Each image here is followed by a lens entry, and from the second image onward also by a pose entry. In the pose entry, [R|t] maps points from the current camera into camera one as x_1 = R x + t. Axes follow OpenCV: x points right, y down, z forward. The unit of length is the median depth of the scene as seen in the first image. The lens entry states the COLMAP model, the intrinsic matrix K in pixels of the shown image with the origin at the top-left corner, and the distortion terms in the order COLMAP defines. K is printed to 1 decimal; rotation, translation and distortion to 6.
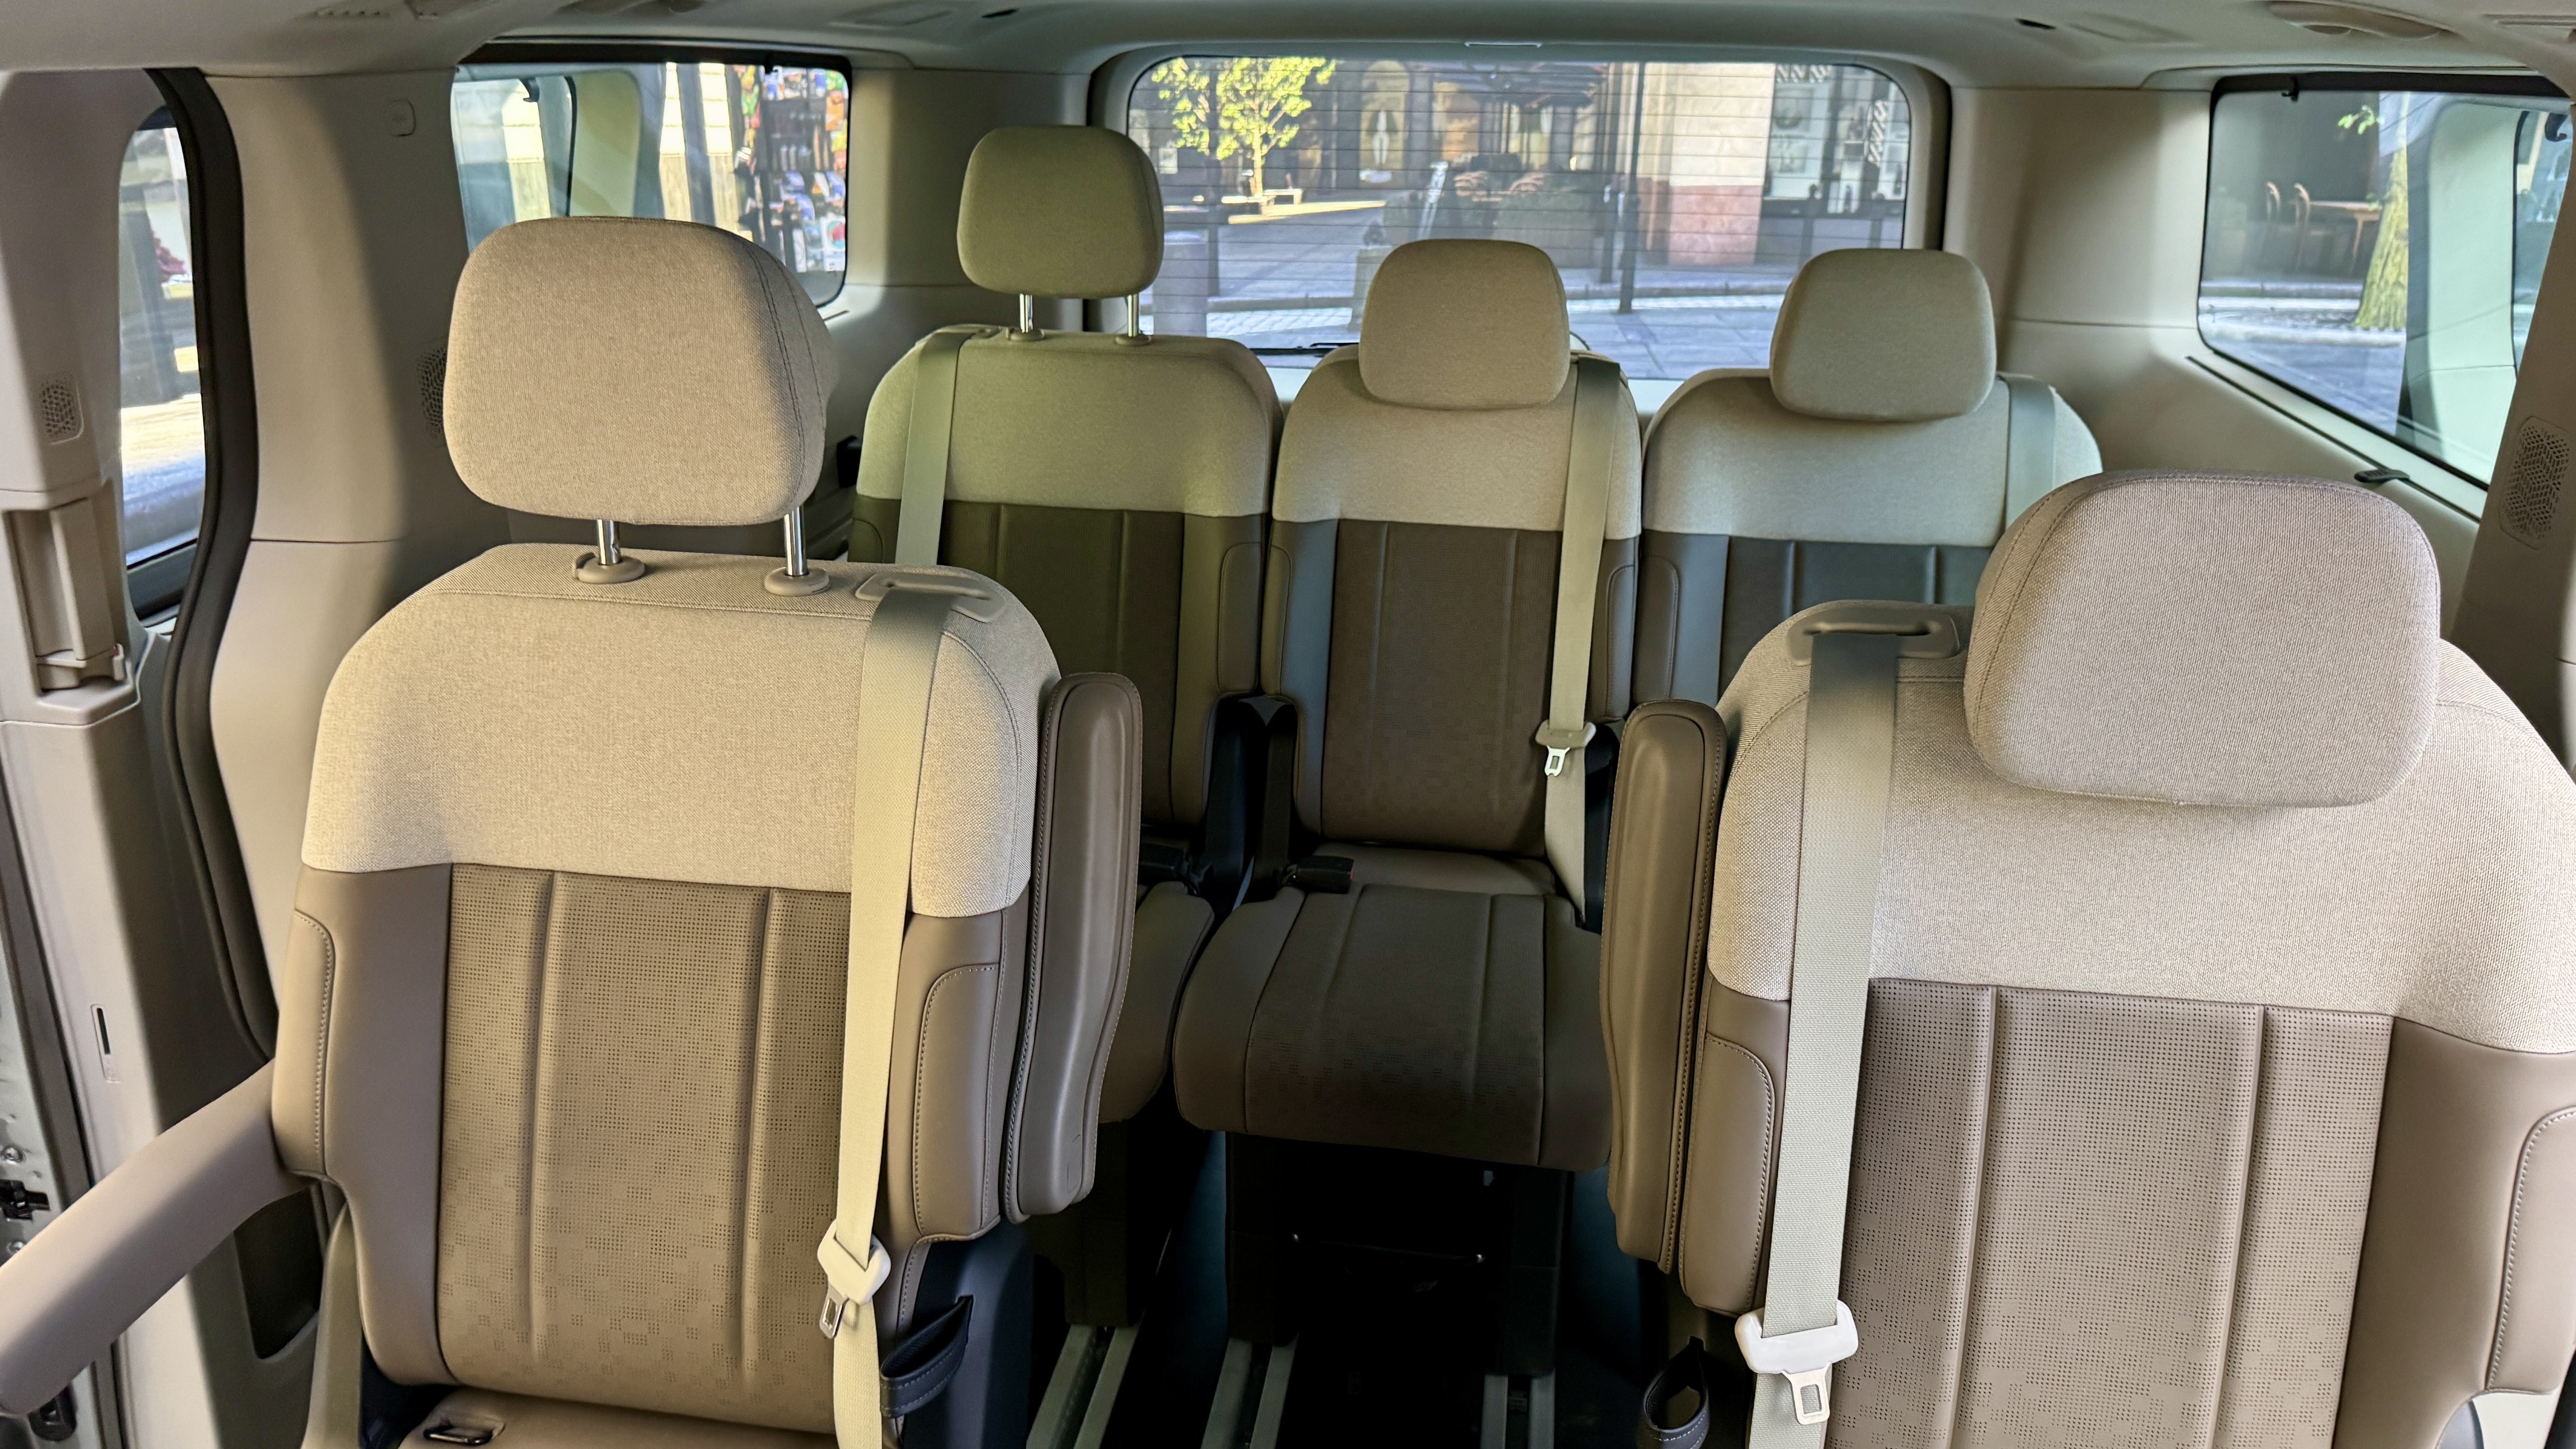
lens RADIAL K [[1794.4, 0, 1285.6], [0, 1794.4, 734.5], [0, 0, 1]] dist [0.039486, -0.022971]
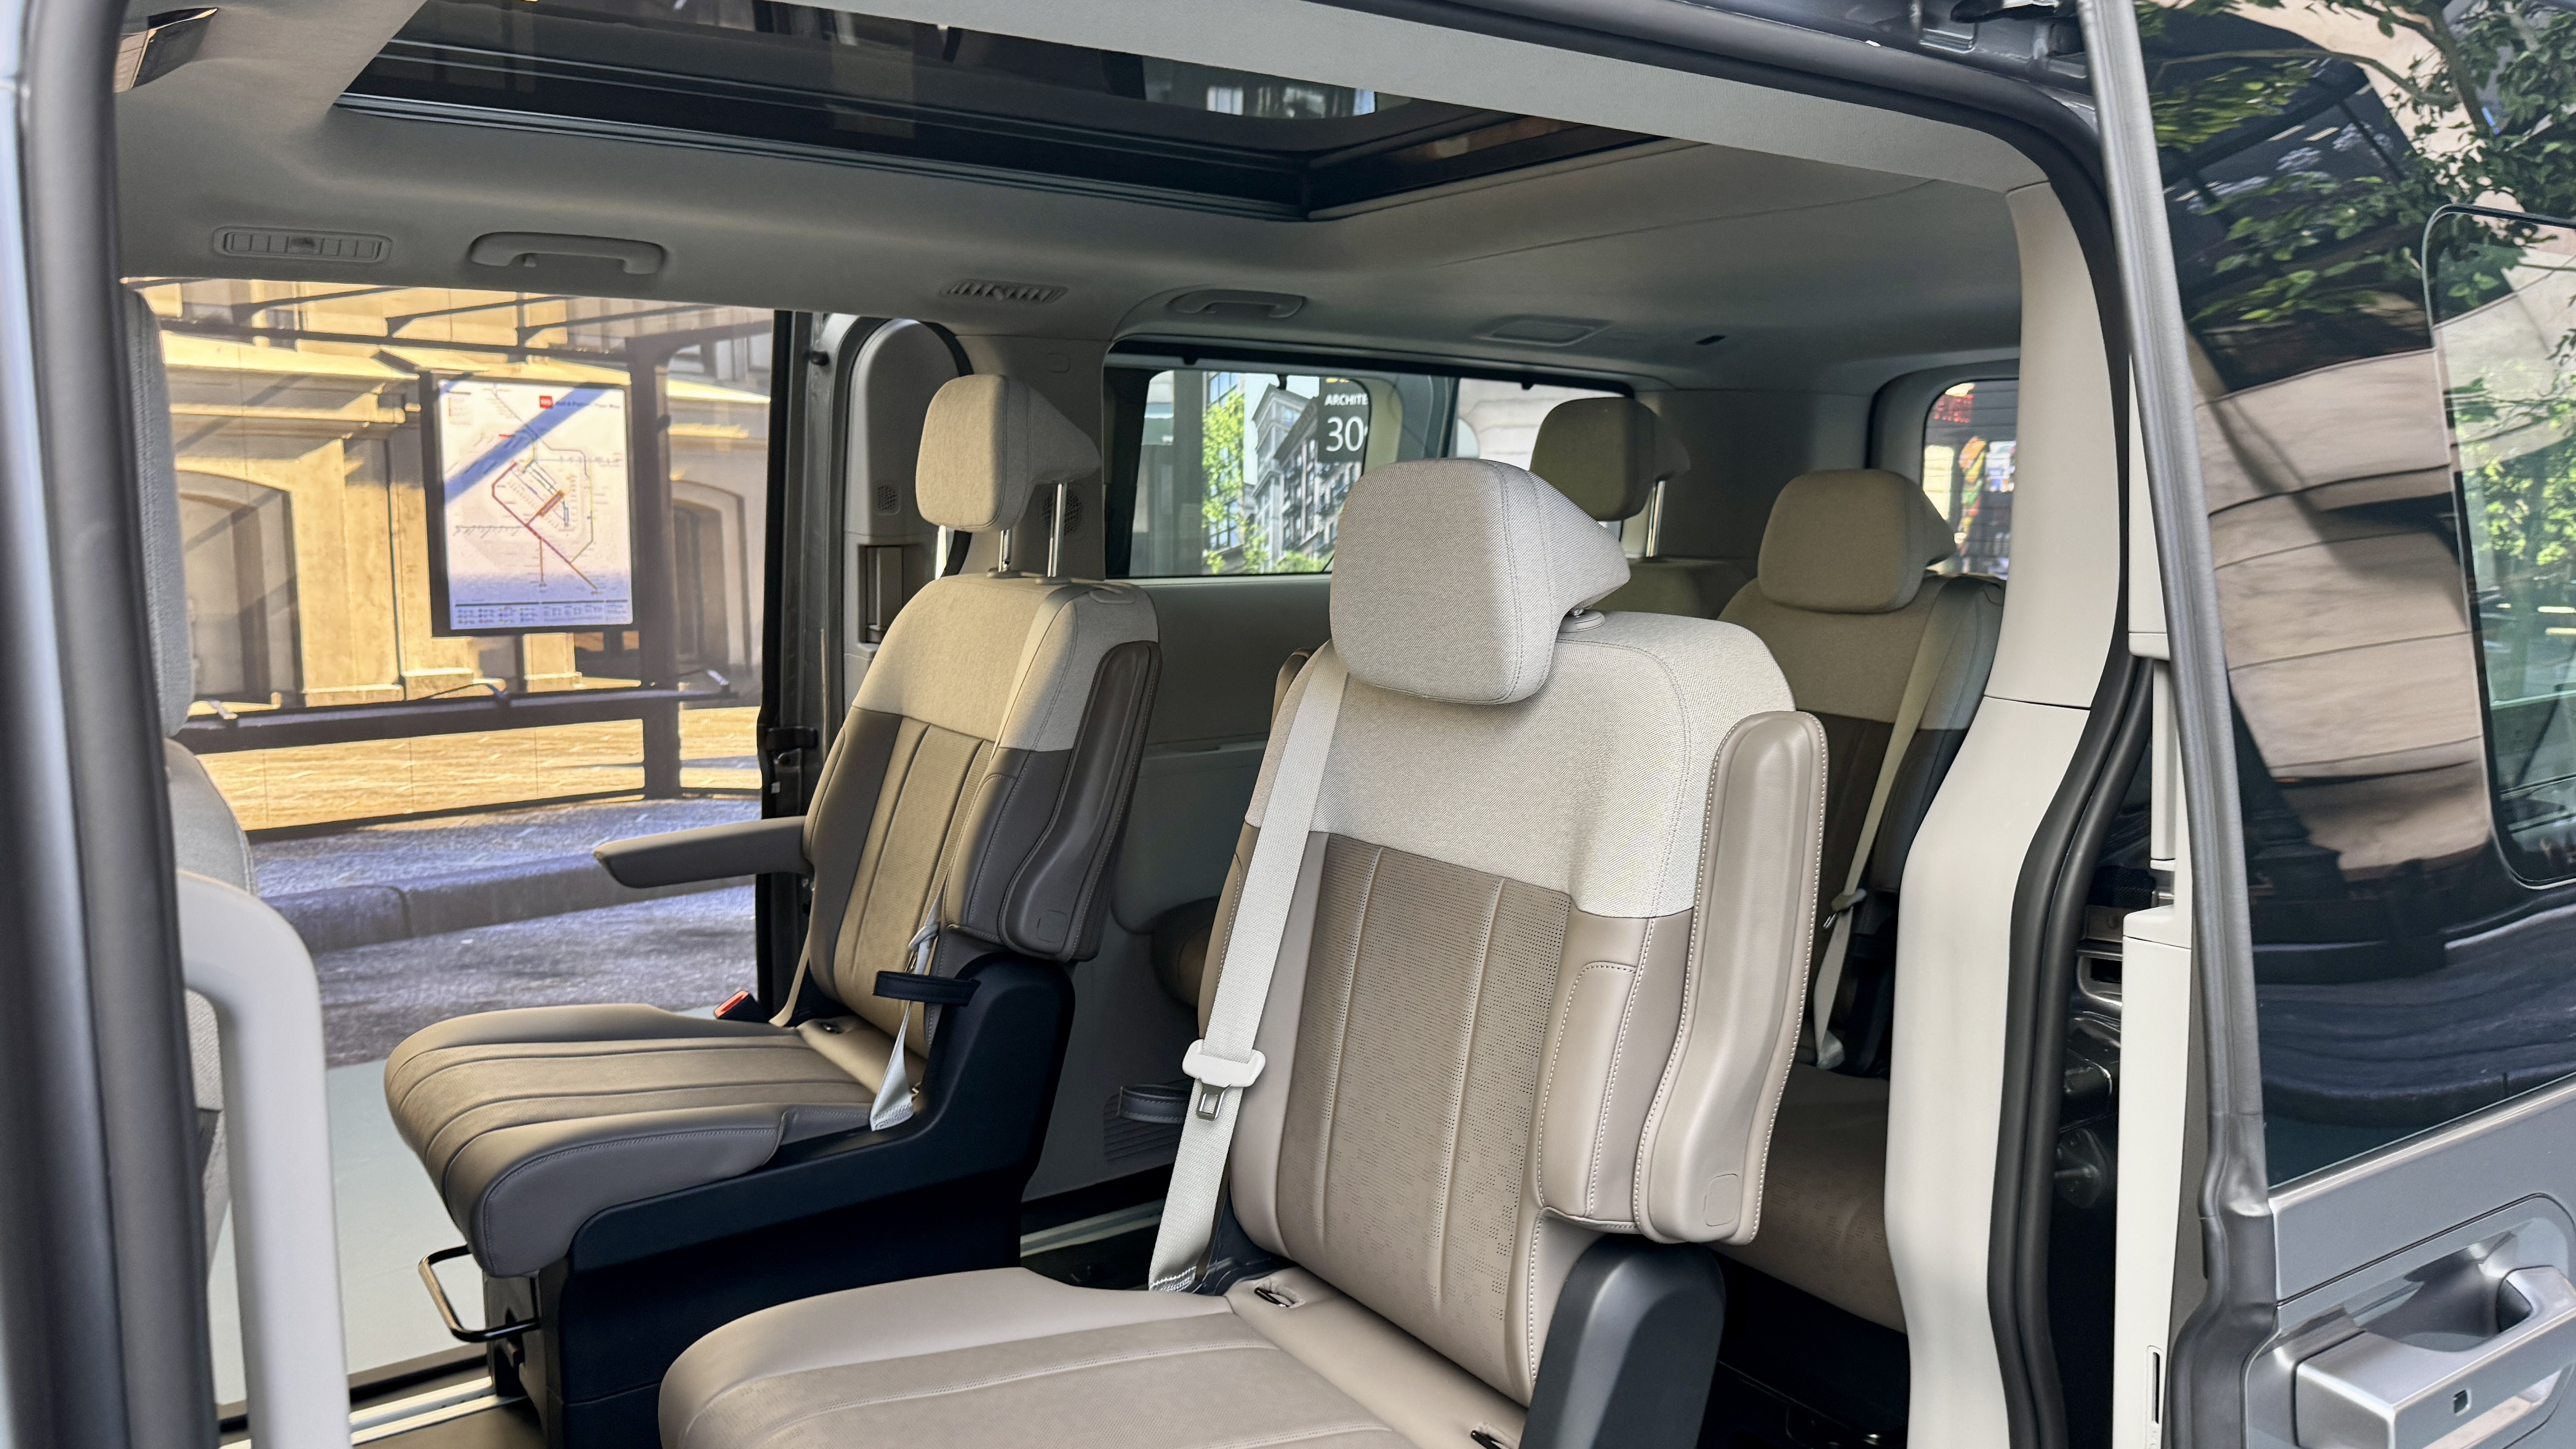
lens RADIAL K [[1794.4, 0, 1286.5], [0, 1794.4, 715.1], [0, 0, 1]] dist [0.039486, -0.022971]
pose [[0.690807, 0.093181, -0.717010, 0.188344], [-0.268036, 0.954008, -0.134260, 0.035565], [0.671522, 0.284933, 0.684011, -0.002261]]
